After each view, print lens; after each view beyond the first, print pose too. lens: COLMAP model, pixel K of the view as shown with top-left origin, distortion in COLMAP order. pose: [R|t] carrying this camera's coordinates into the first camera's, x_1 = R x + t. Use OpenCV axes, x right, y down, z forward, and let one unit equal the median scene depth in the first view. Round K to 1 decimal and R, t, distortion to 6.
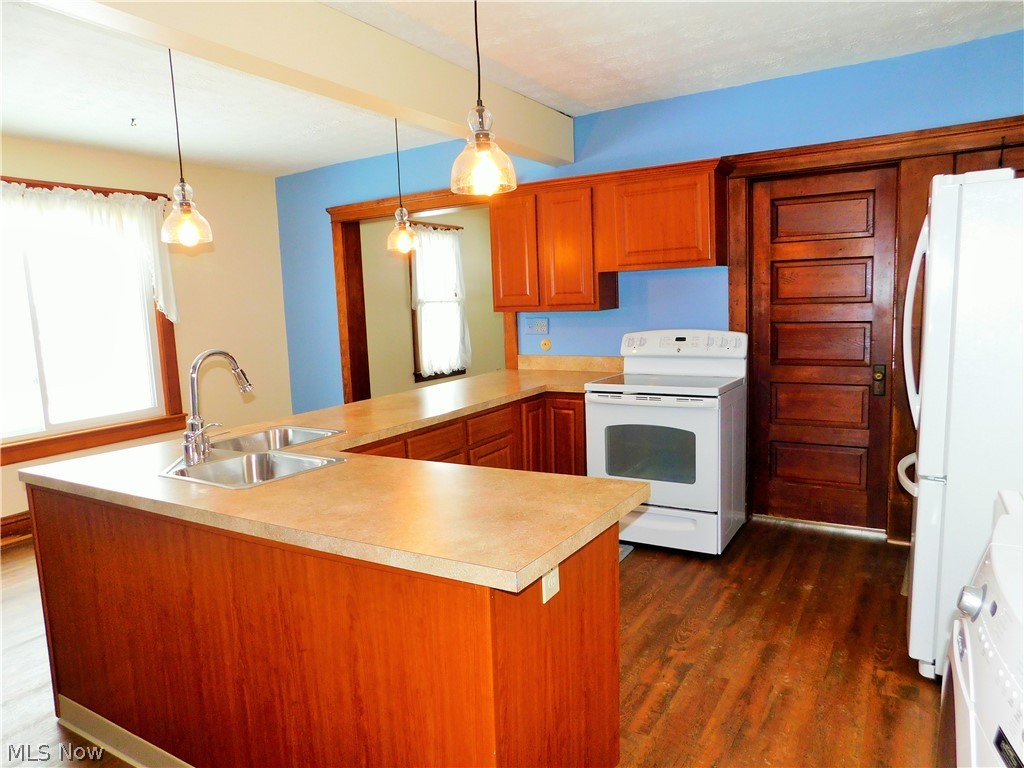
lens RADIAL K [[680.5, 0, 512.0], [0, 680.5, 384.0], [0, 0, 1]] dist [-0.054013, 0.044658]
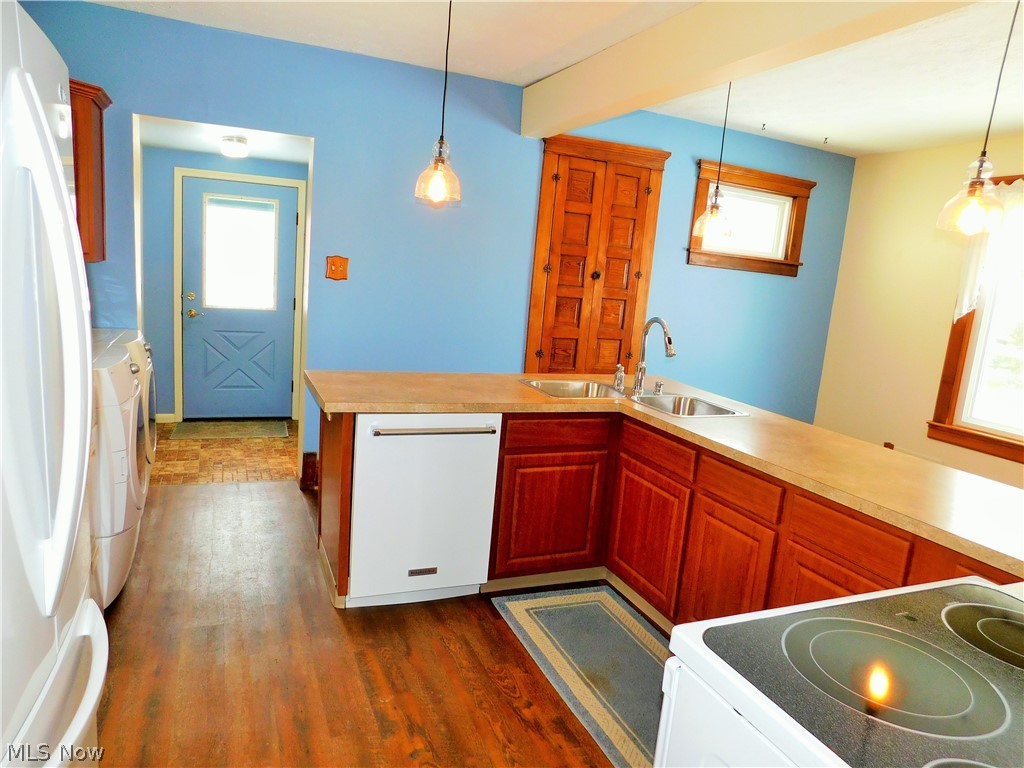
lens RADIAL K [[680.5, 0, 512.0], [0, 680.5, 384.0], [0, 0, 1]] dist [-0.054013, 0.044658]
pose [[-0.580695, 0.135545, -0.802759, 0.782147], [-0.163484, 0.946543, 0.278083, -0.236371], [0.797538, 0.292720, -0.527493, 1.453678]]
